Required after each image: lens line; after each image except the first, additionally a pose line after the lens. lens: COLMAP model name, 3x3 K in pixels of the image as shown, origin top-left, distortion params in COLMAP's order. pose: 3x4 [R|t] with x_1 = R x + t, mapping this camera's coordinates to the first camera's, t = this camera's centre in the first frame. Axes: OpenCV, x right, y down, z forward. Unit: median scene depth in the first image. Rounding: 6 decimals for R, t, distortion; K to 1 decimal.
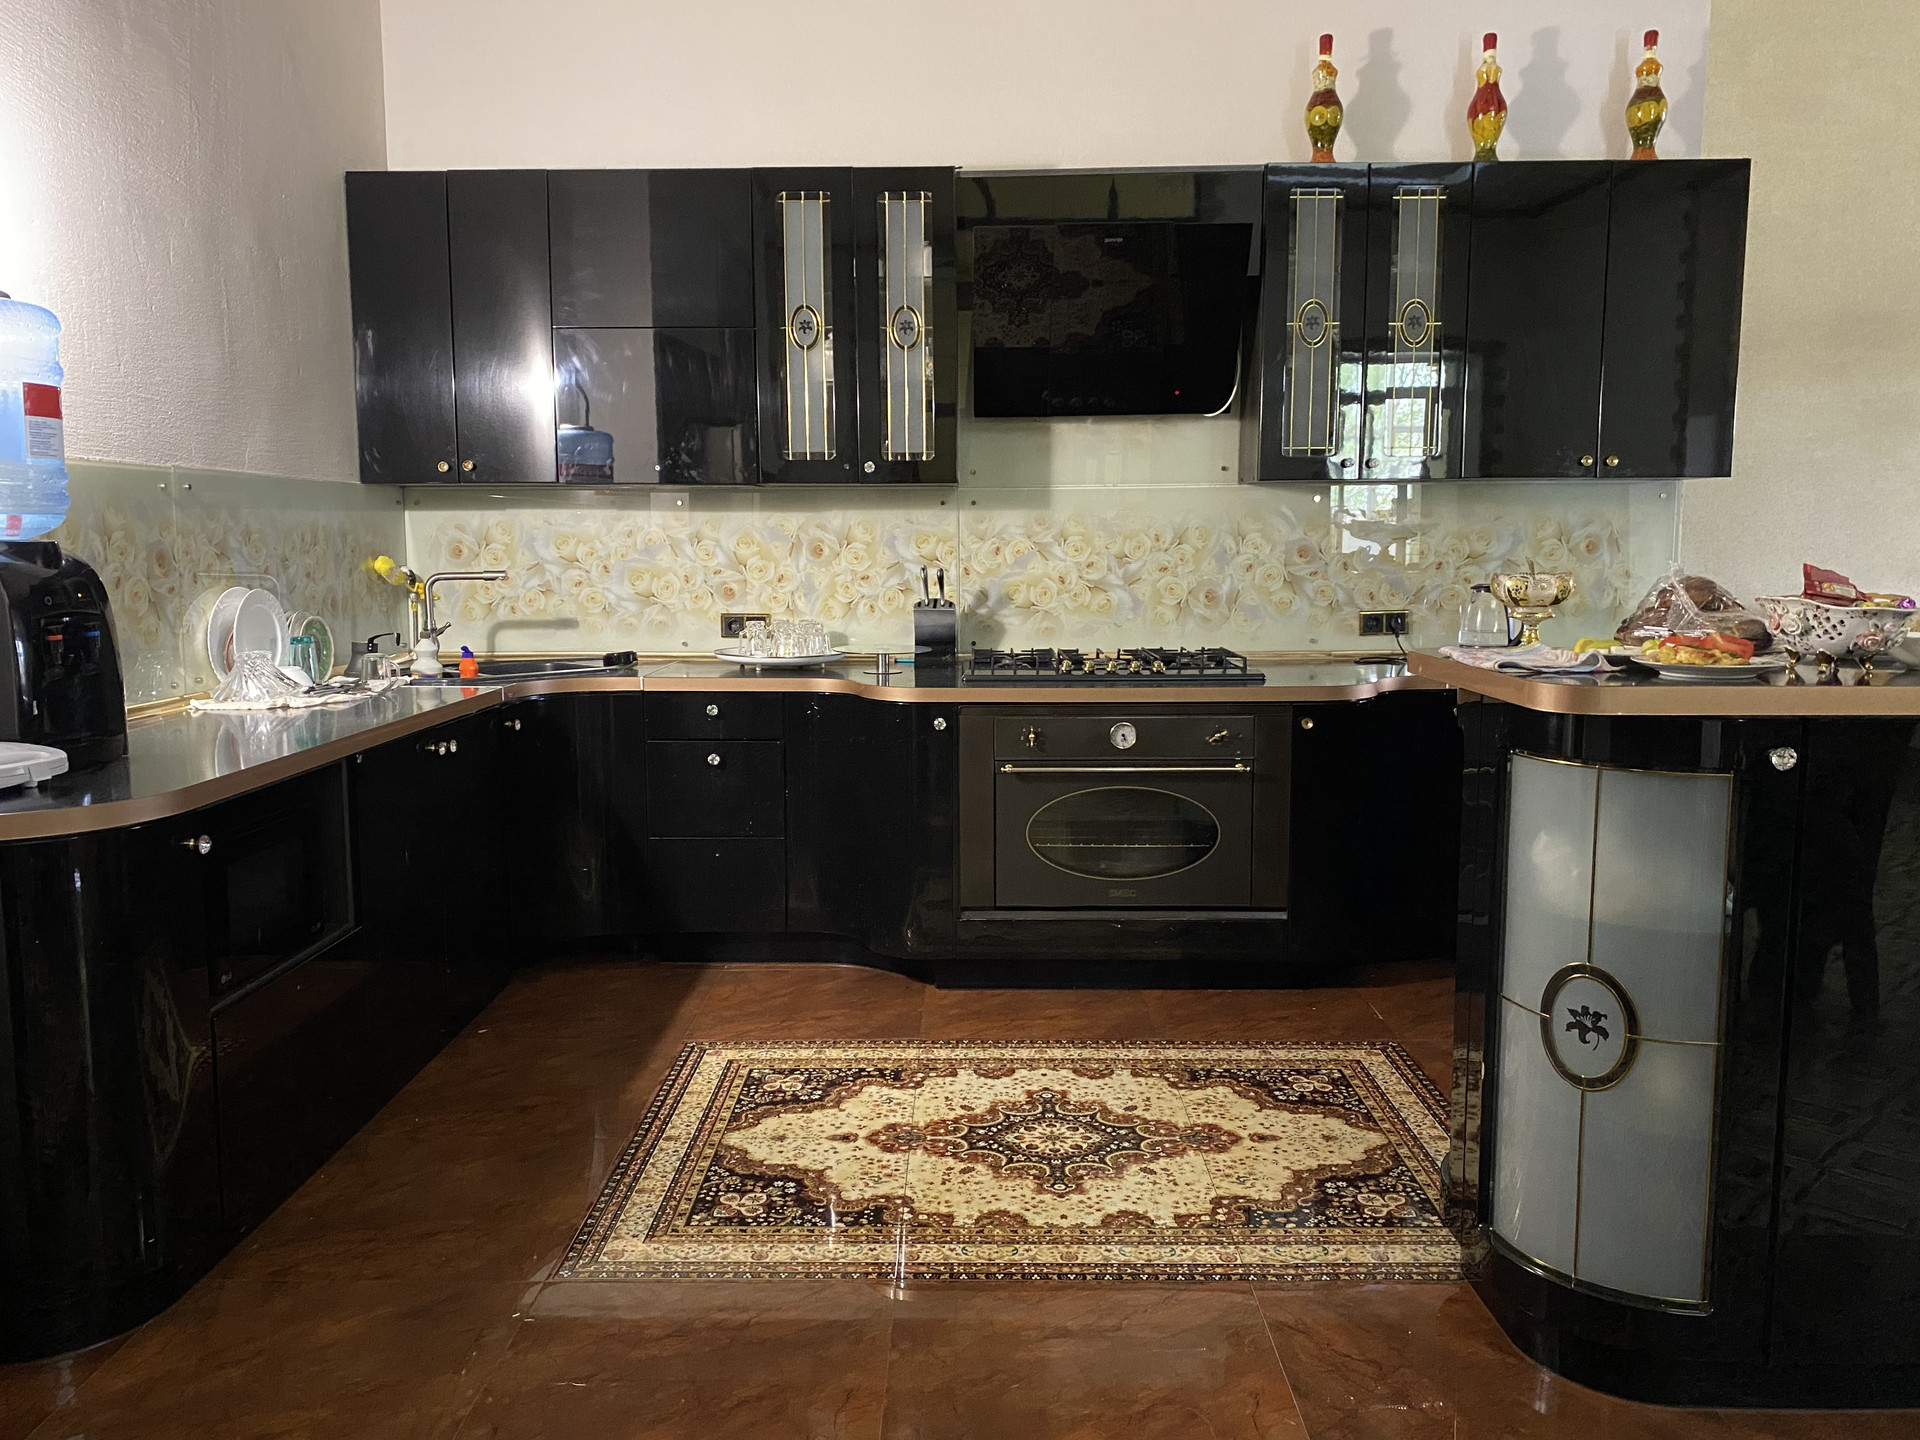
lens RADIAL K [[1460.1, 0, 957.0], [0, 1460.1, 702.4], [0, 0, 1]] dist [0.060982, -0.053675]
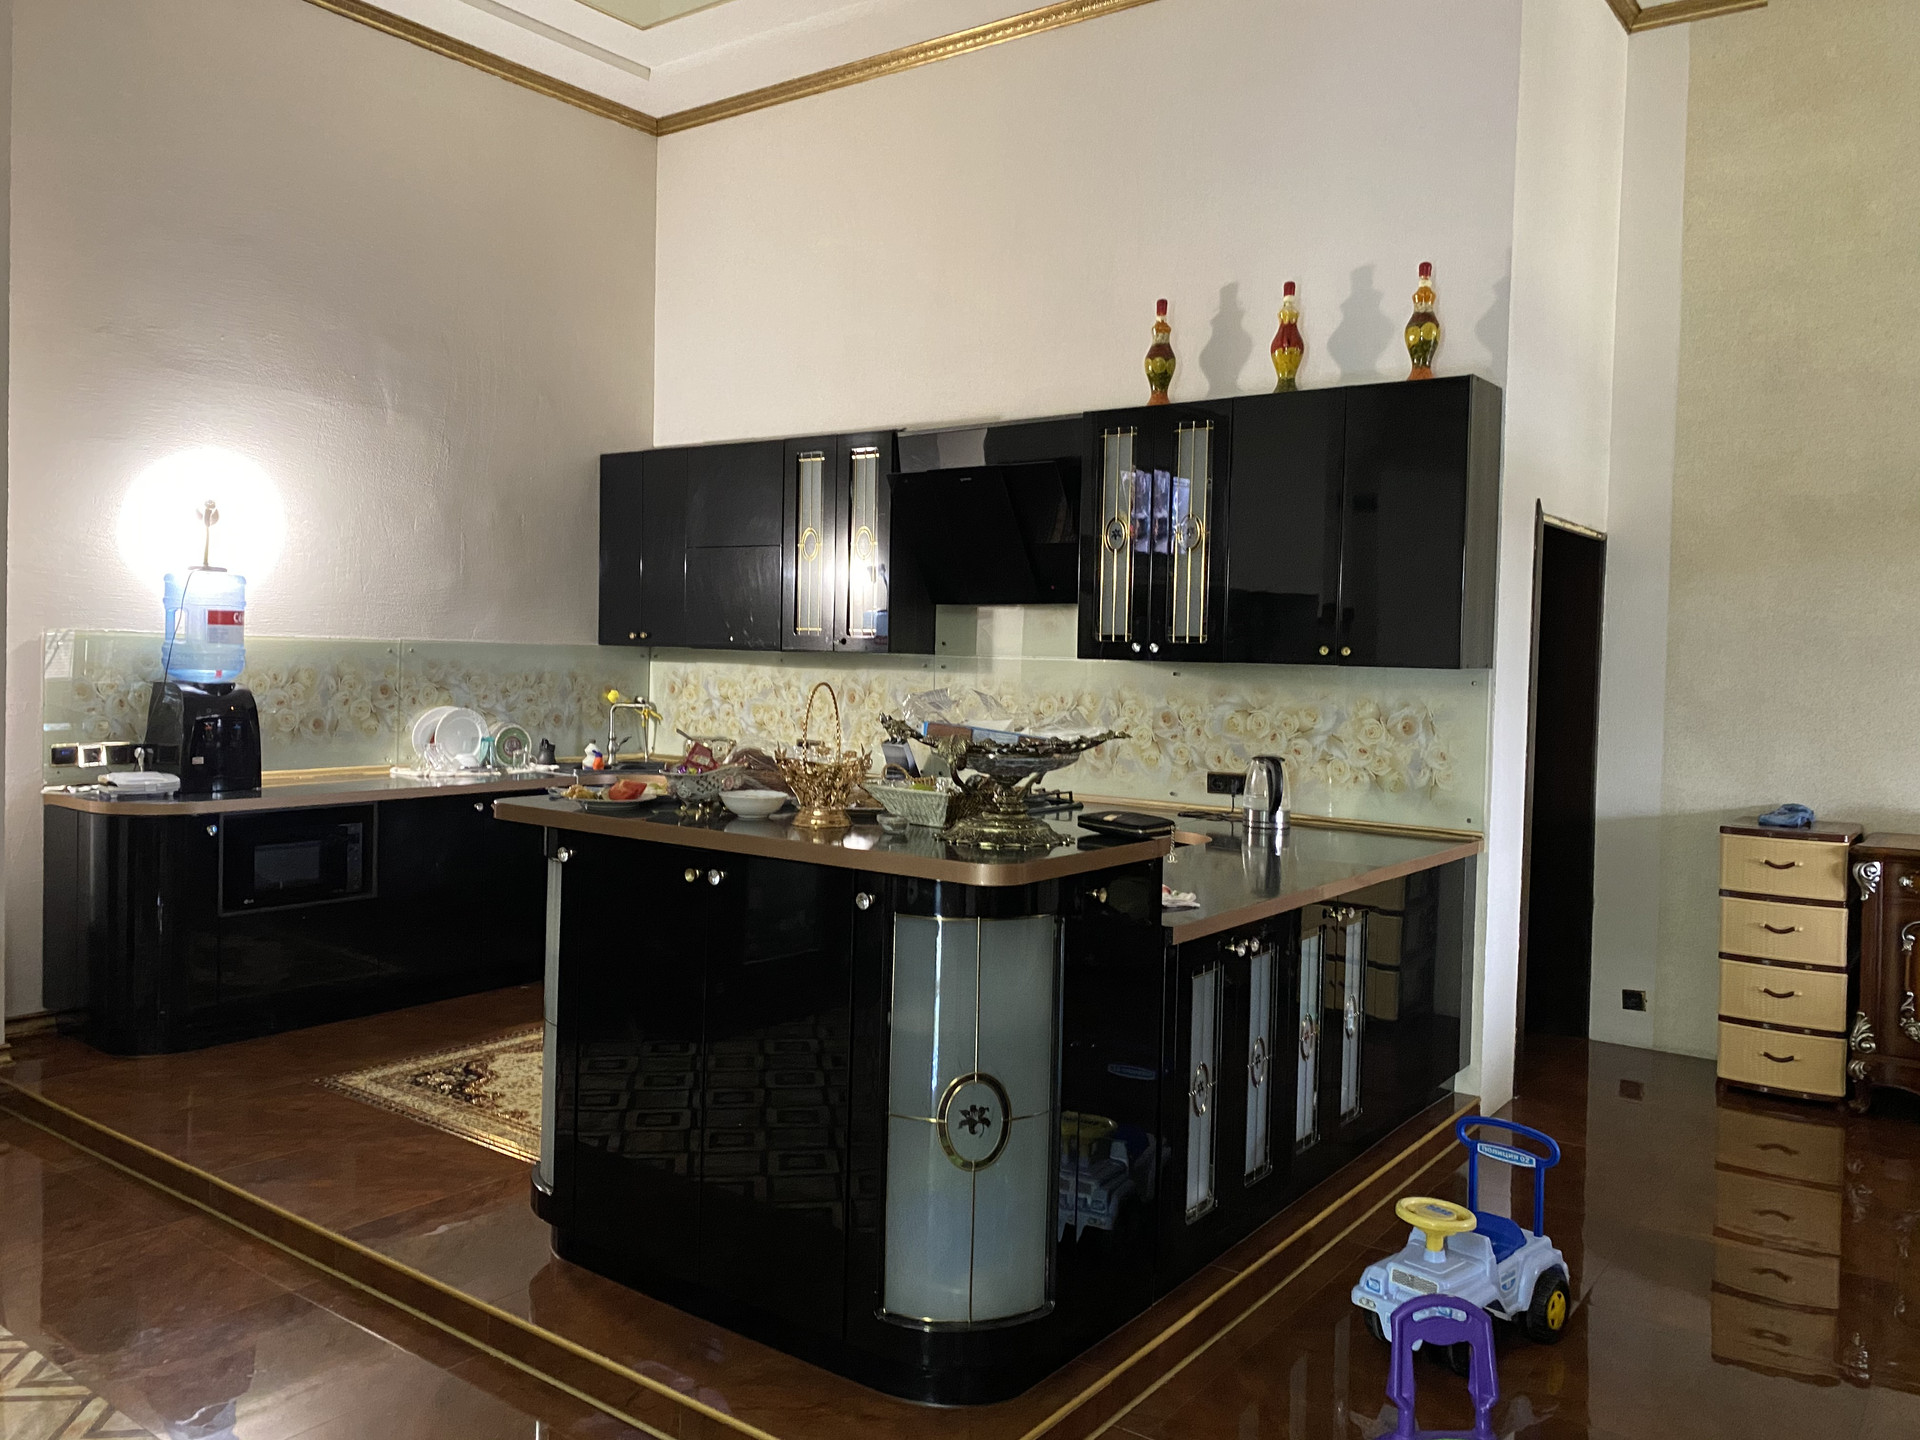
lens RADIAL K [[1460.1, 0, 957.0], [0, 1460.1, 702.4], [0, 0, 1]] dist [0.060982, -0.053675]
pose [[0.806053, 0.045874, -0.590062, 0.793385], [-0.095422, 0.994021, -0.053073, -0.036724], [0.584100, 0.099085, 0.805611, -0.044034]]
